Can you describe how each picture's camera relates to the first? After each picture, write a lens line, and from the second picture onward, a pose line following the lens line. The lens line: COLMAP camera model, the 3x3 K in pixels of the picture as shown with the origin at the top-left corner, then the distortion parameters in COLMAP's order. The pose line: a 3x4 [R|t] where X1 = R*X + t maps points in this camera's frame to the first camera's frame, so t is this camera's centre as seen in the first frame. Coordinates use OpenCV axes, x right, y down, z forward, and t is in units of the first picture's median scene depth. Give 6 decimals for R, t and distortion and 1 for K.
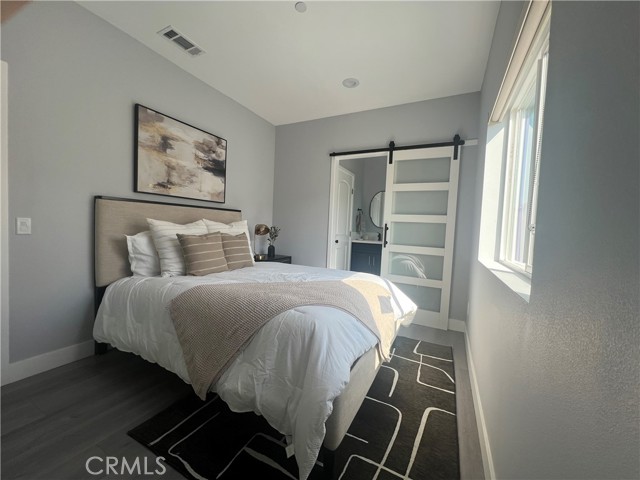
lens RADIAL K [[258.8, 0, 318.6], [0, 258.8, 239.7], [0, 0, 1]] dist [-0.001453, -0.000150]
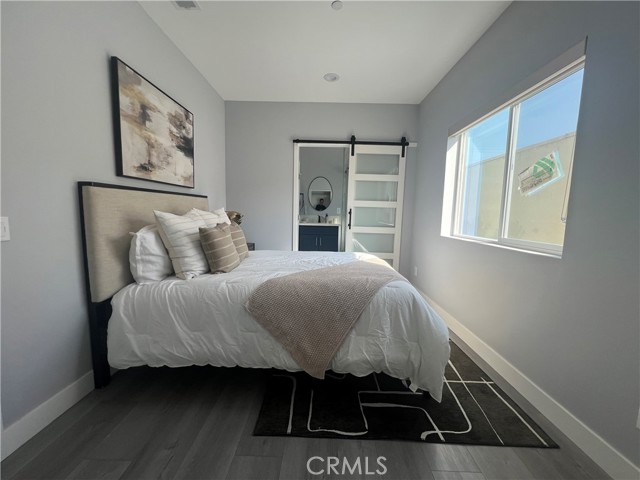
lens RADIAL K [[258.8, 0, 319.6], [0, 258.8, 239.4], [0, 0, 1]] dist [-0.001453, -0.000150]
pose [[0.894696, -0.070663, 0.441050, -0.496830], [0.036121, 0.995619, 0.086240, -0.038706], [-0.445212, -0.061228, 0.893329, 0.029477]]
